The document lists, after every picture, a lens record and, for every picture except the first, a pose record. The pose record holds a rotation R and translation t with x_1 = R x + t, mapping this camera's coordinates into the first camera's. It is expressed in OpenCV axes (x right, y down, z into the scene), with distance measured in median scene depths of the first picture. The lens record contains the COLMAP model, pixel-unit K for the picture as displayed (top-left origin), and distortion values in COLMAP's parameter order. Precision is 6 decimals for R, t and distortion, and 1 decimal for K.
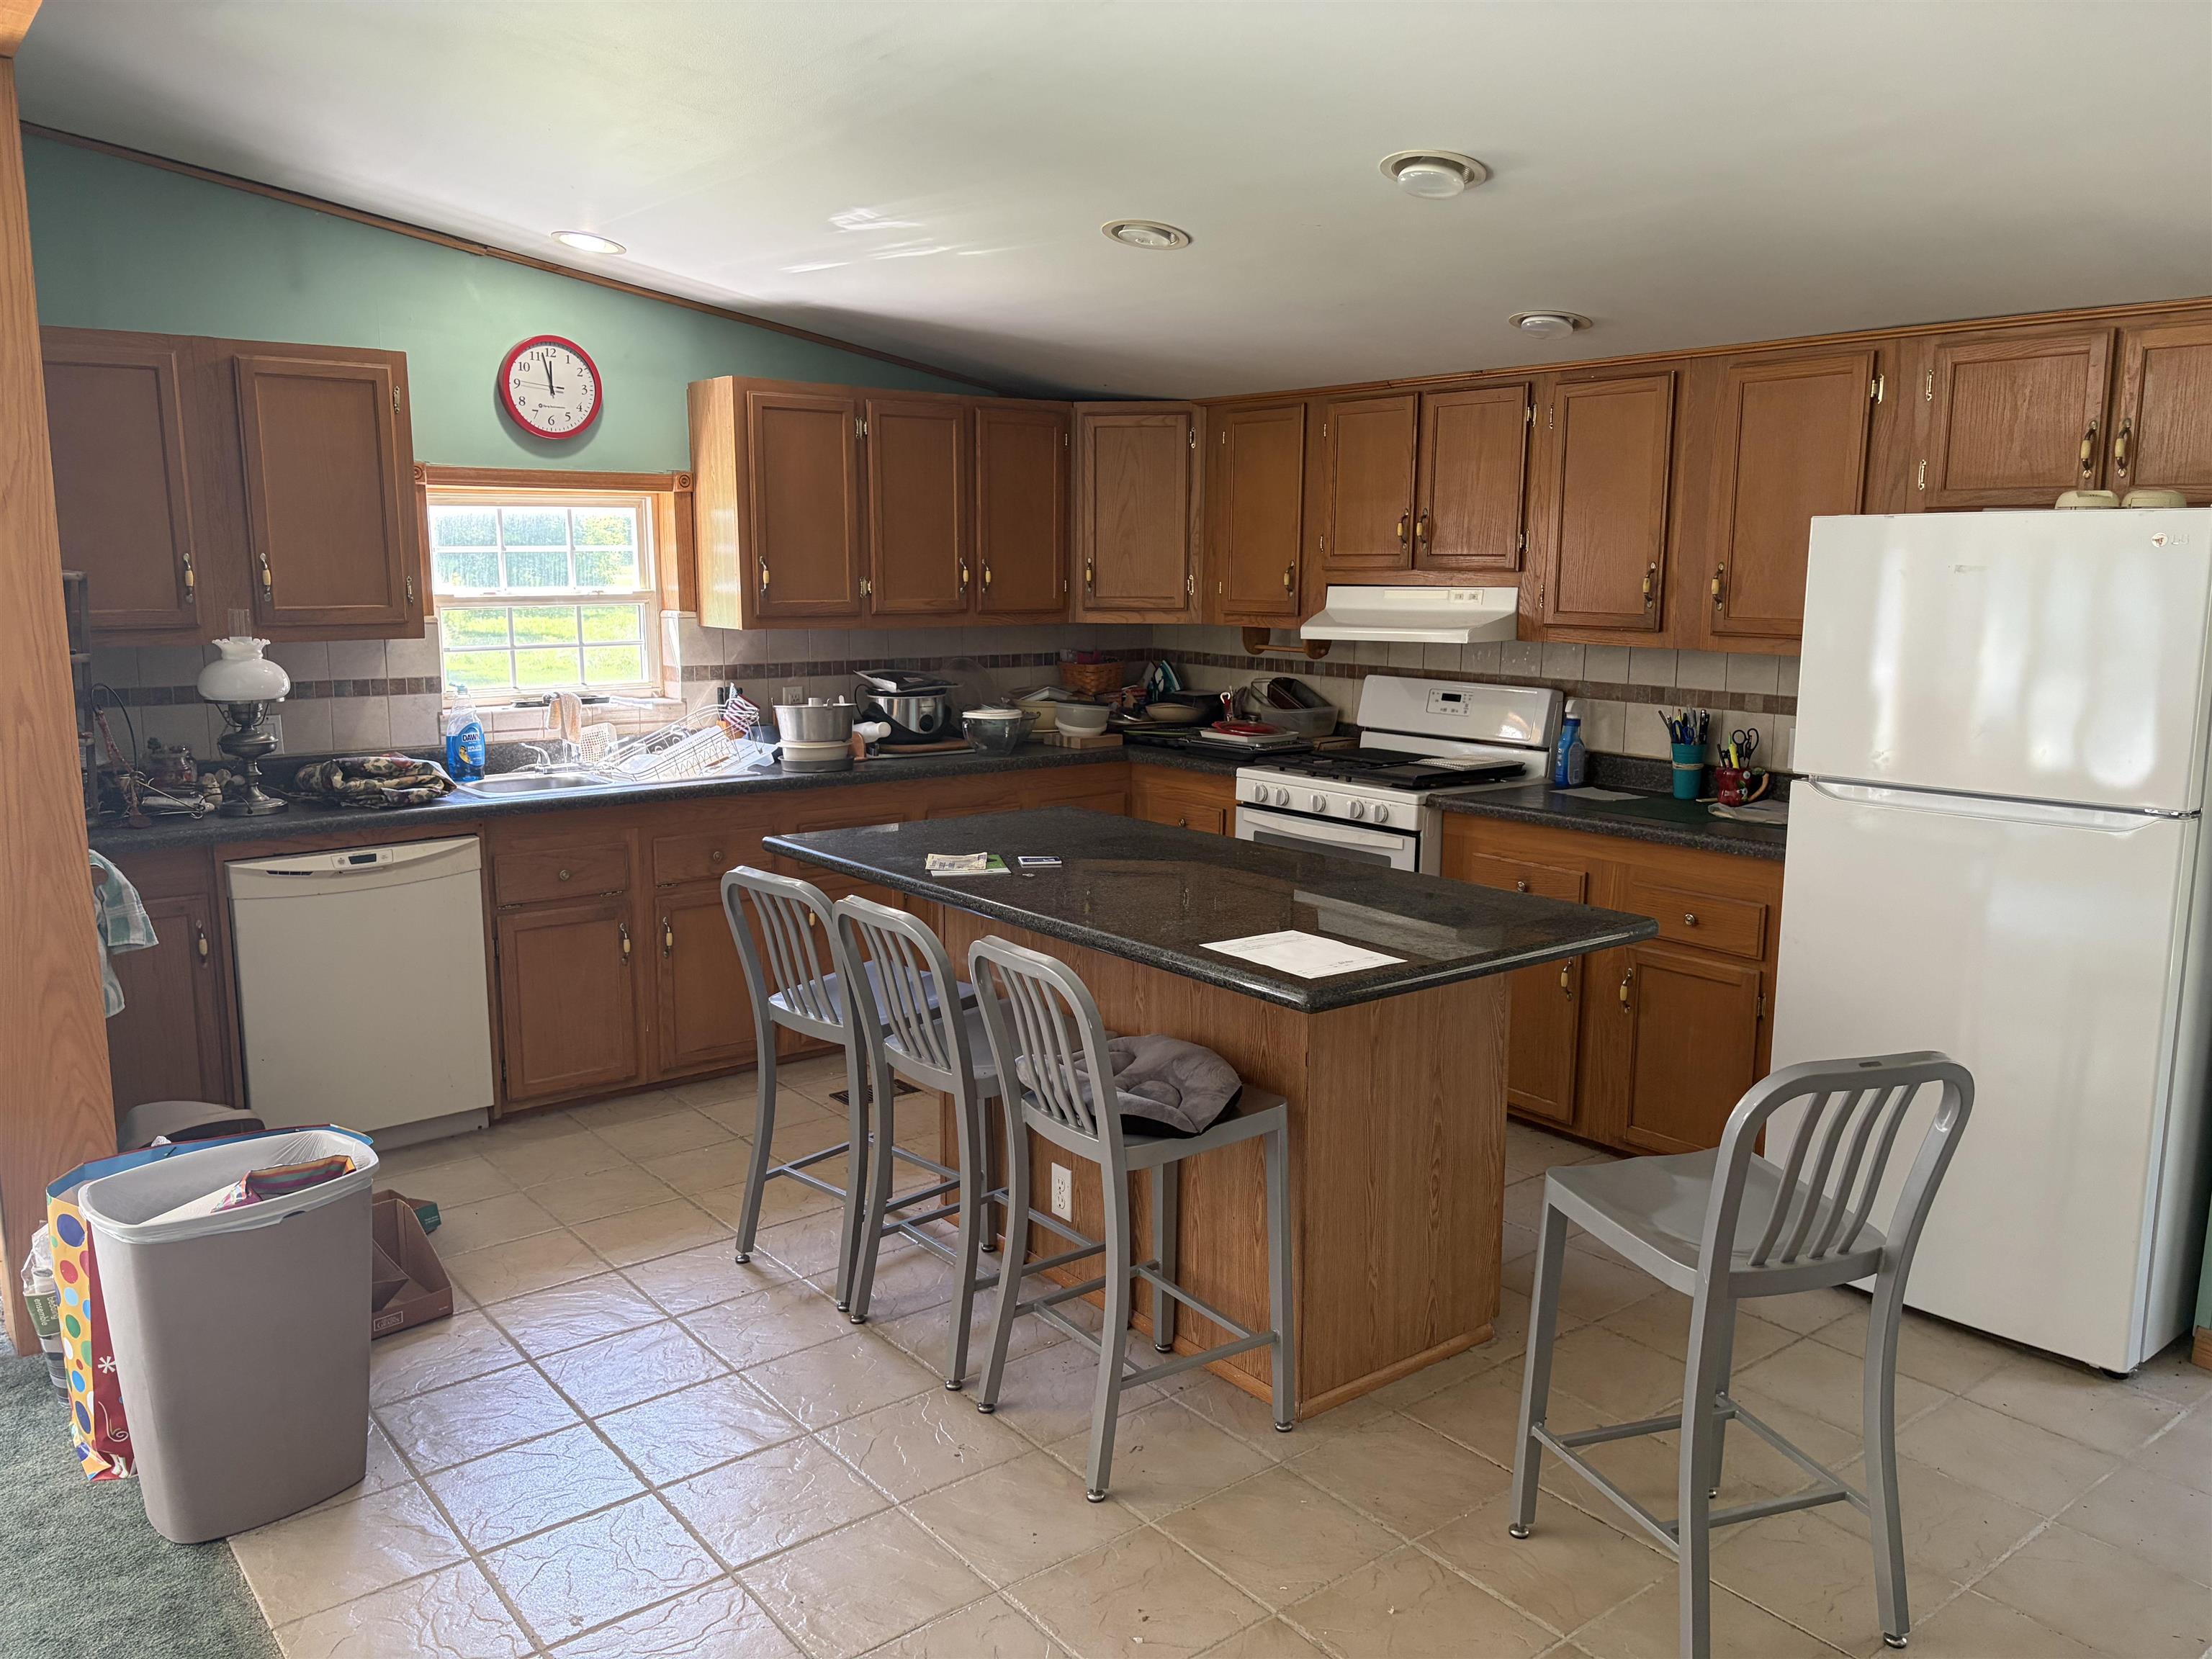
lens RADIAL K [[1689.6, 0, 1106.0], [0, 1689.6, 829.5], [0, 0, 1]] dist [0.056501, -0.061216]
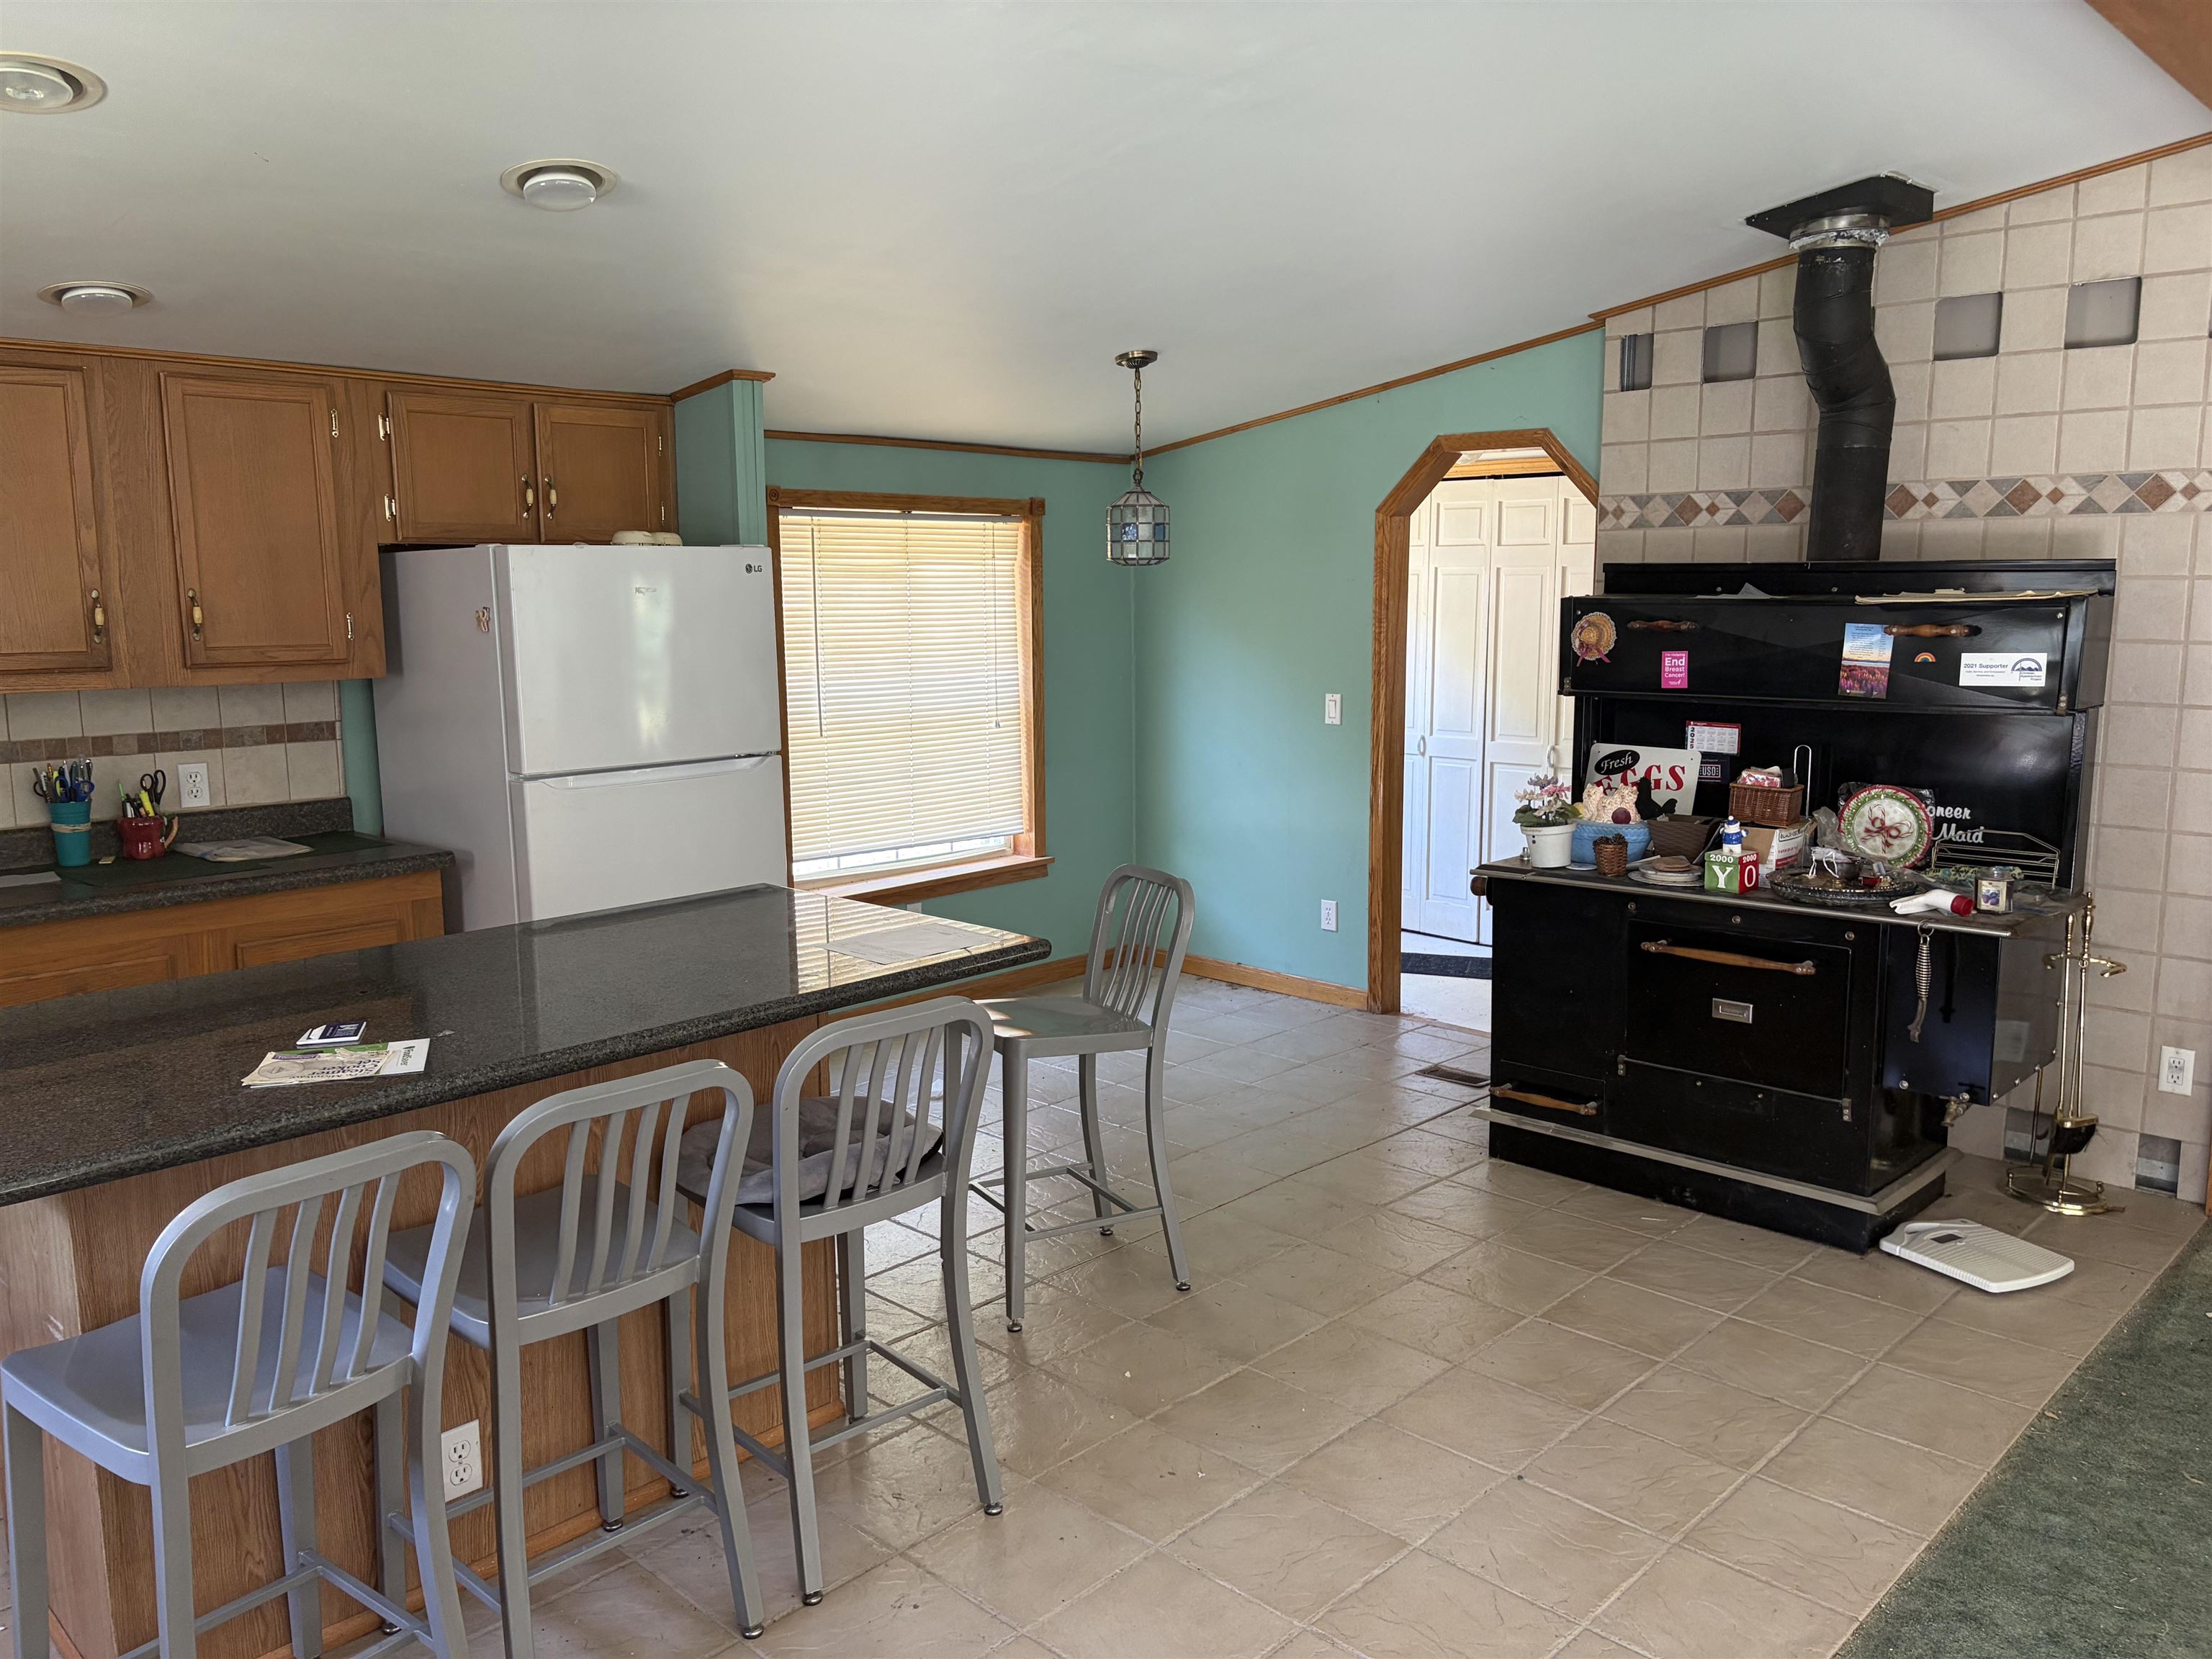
lens RADIAL K [[1689.6, 0, 1106.0], [0, 1689.6, 829.5], [0, 0, 1]] dist [0.056501, -0.061216]
pose [[-0.154458, -0.148314, 0.976804, -0.641885], [0.164596, 0.970989, 0.173458, -0.111451], [-0.974193, 0.187570, -0.125565, 0.671156]]
